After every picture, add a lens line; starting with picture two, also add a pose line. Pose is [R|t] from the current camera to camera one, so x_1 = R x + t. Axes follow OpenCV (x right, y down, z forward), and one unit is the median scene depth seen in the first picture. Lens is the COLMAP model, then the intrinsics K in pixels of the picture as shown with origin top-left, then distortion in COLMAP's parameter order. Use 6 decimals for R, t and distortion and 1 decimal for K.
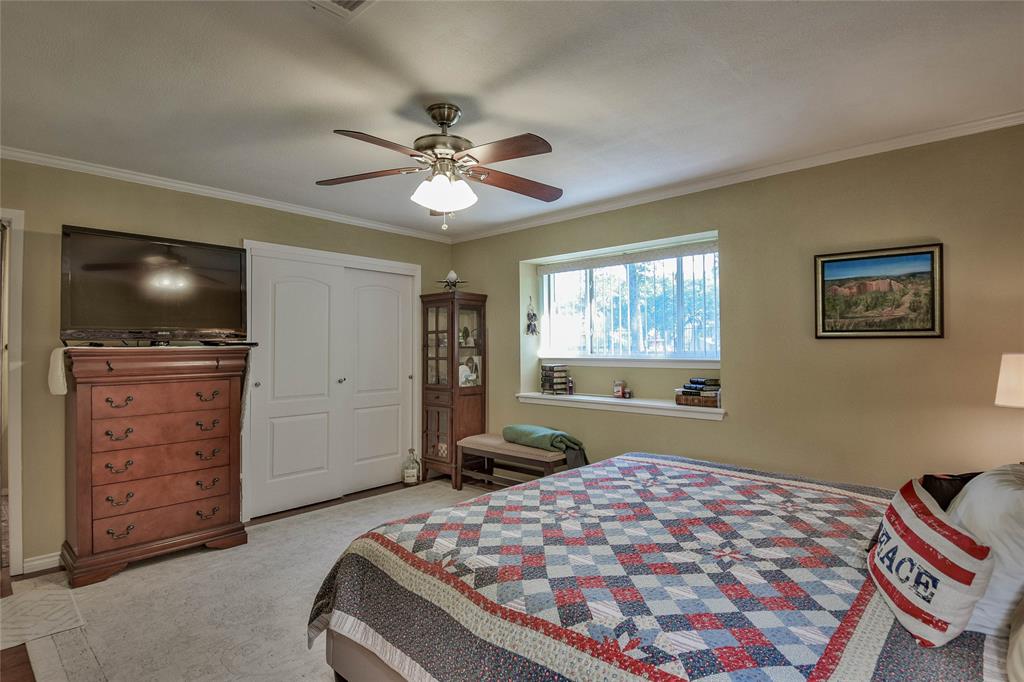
lens RADIAL K [[525.0, 0, 511.4], [0, 525.0, 340.7], [0, 0, 1]] dist [0.001105, -0.003252]
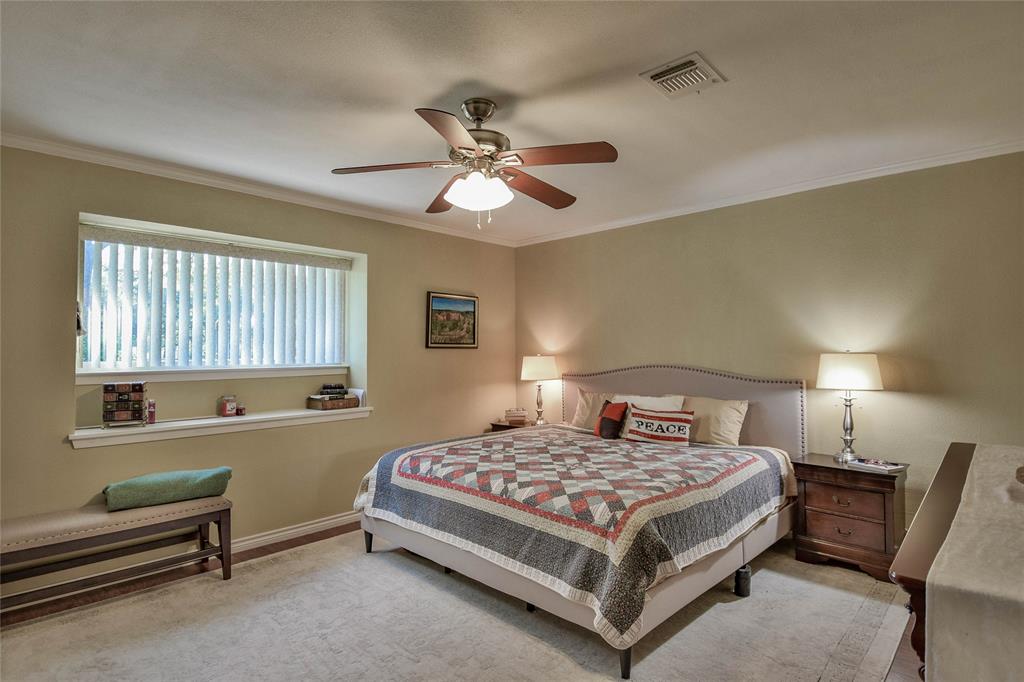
lens RADIAL K [[525.0, 0, 519.0], [0, 525.0, 343.7], [0, 0, 1]] dist [0.001105, -0.003252]
pose [[0.001821, 0.021015, 0.999778, -0.908153], [-0.003339, 0.999774, -0.021008, 0.013880], [-0.999993, -0.003300, 0.001891, 0.775602]]
